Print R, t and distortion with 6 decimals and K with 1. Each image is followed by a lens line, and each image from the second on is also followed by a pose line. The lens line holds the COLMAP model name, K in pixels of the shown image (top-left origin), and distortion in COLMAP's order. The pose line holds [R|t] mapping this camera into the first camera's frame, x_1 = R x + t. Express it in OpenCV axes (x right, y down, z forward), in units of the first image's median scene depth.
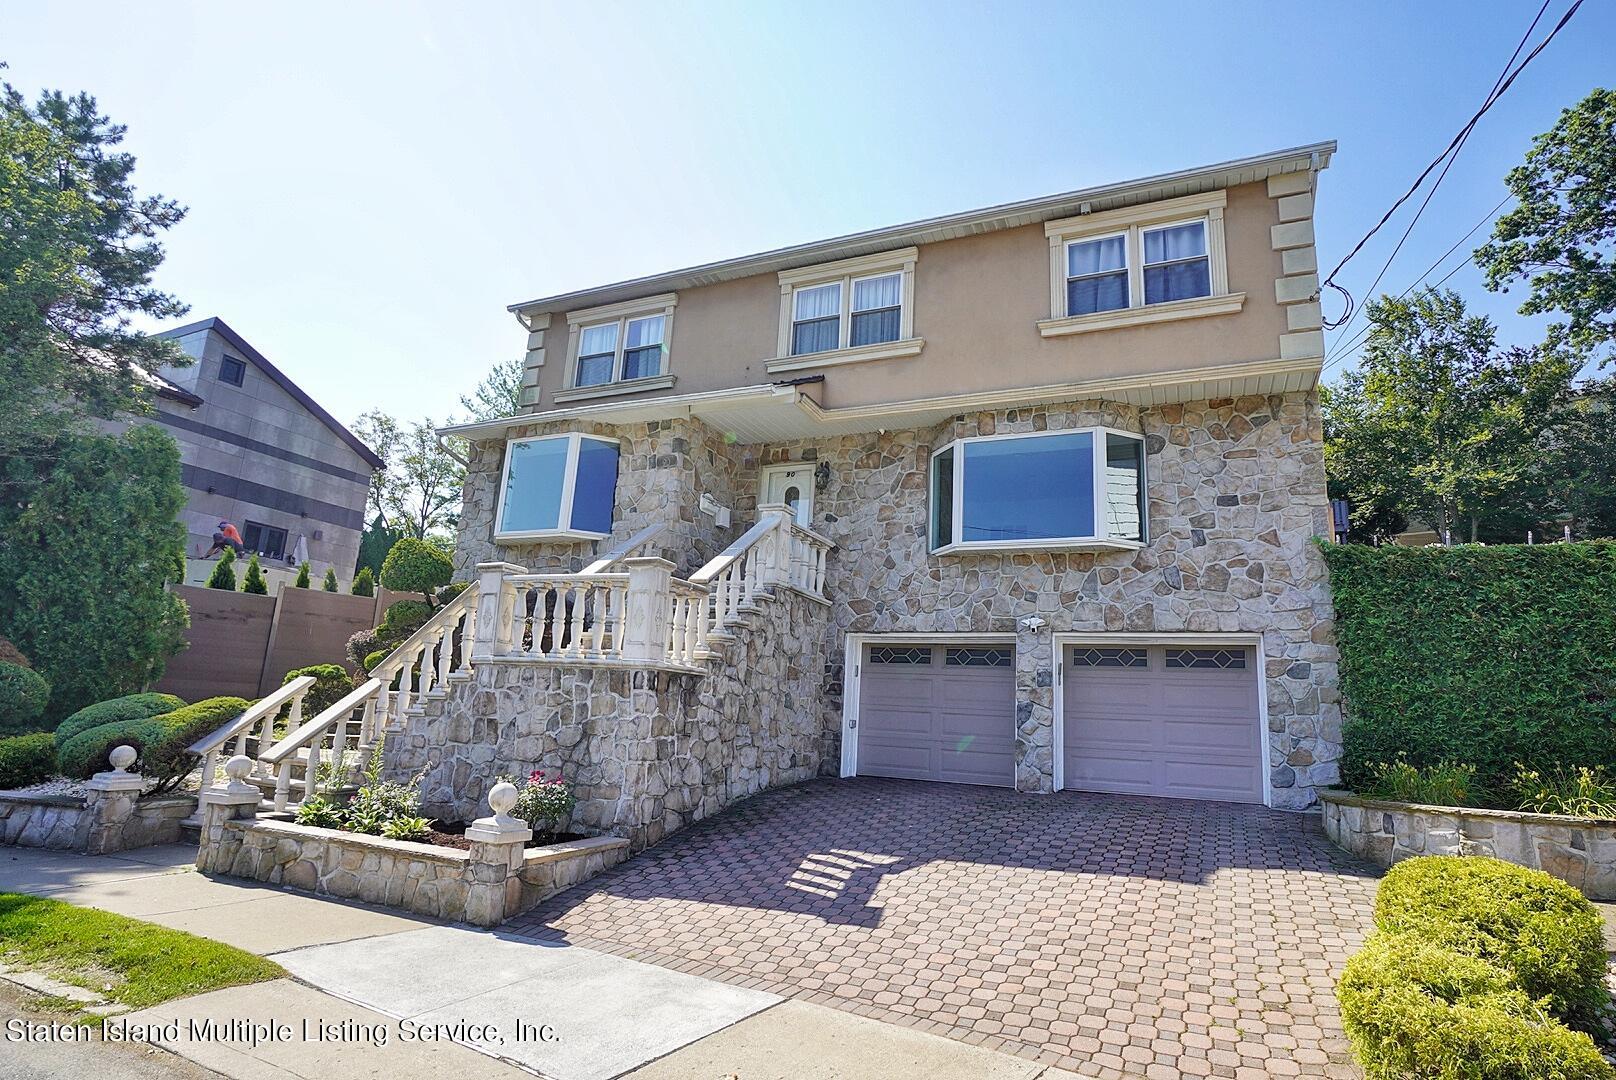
lens RADIAL K [[844.4, 0, 825.2], [0, 844.4, 532.6], [0, 0, 1]] dist [-0.030815, 0.015897]
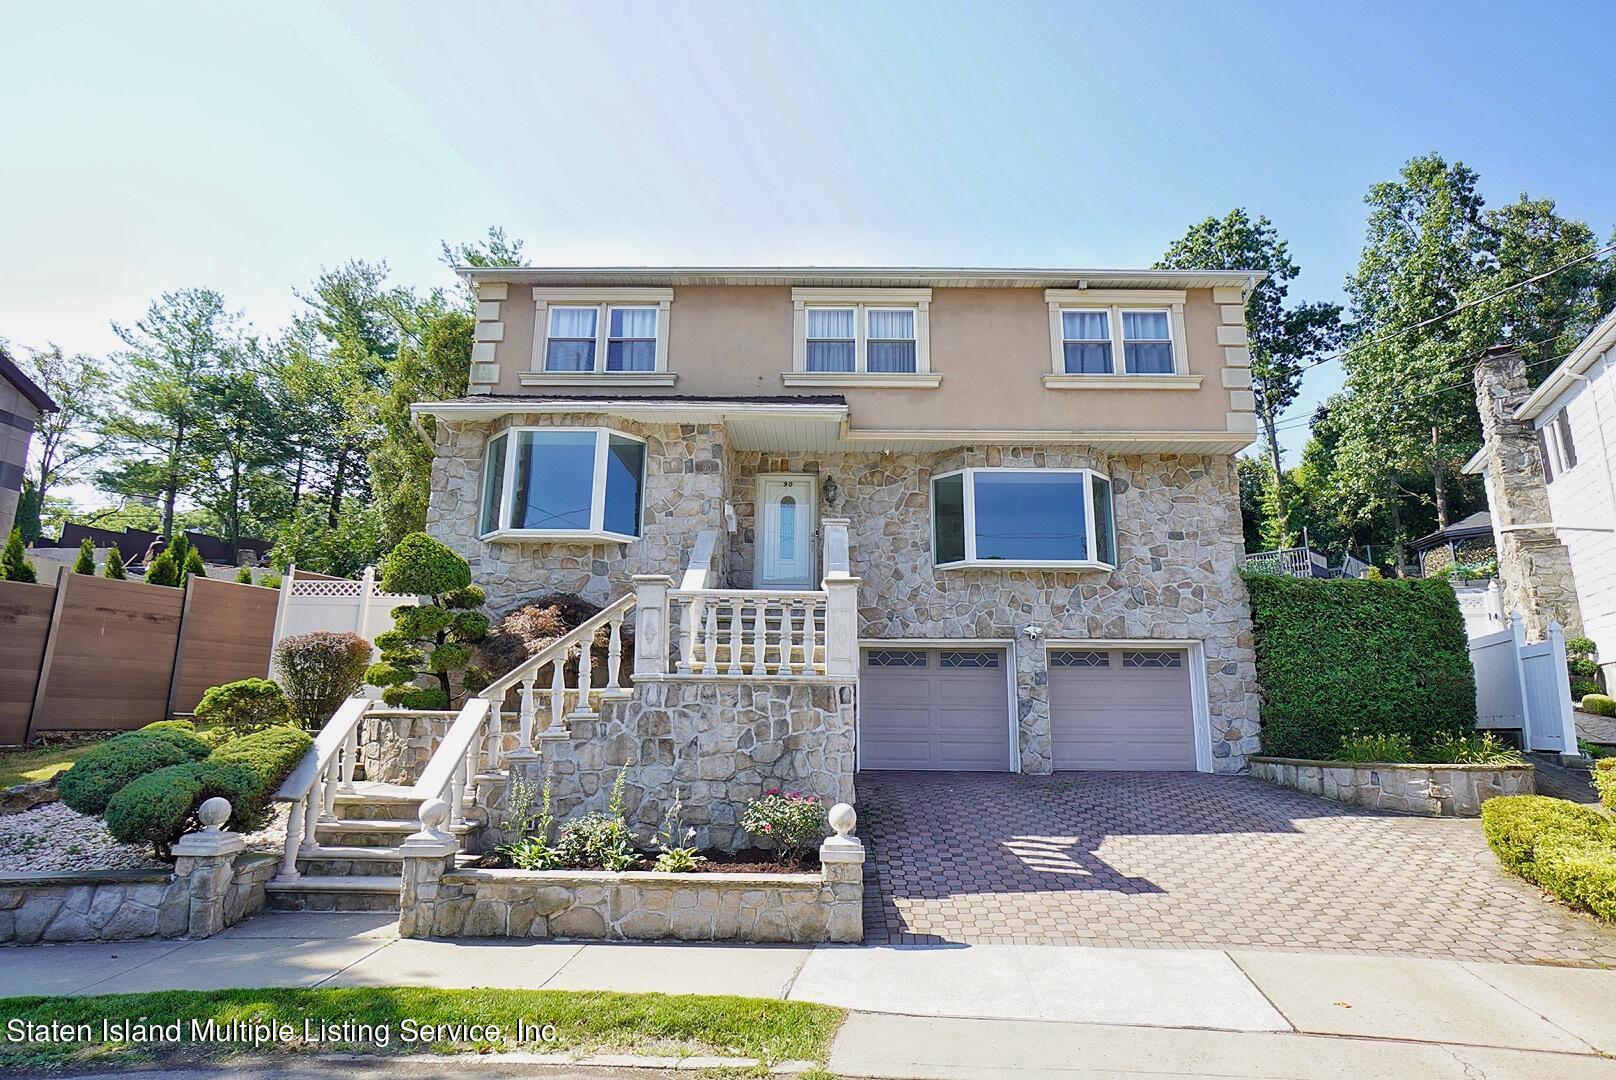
lens RADIAL K [[844.4, 0, 804.3], [0, 844.4, 530.9], [0, 0, 1]] dist [-0.030815, 0.015897]
pose [[0.917795, 0.043267, 0.394690, -0.521646], [-0.050951, 0.998661, 0.009002, -0.026830], [-0.393772, -0.028372, 0.918770, 0.046620]]
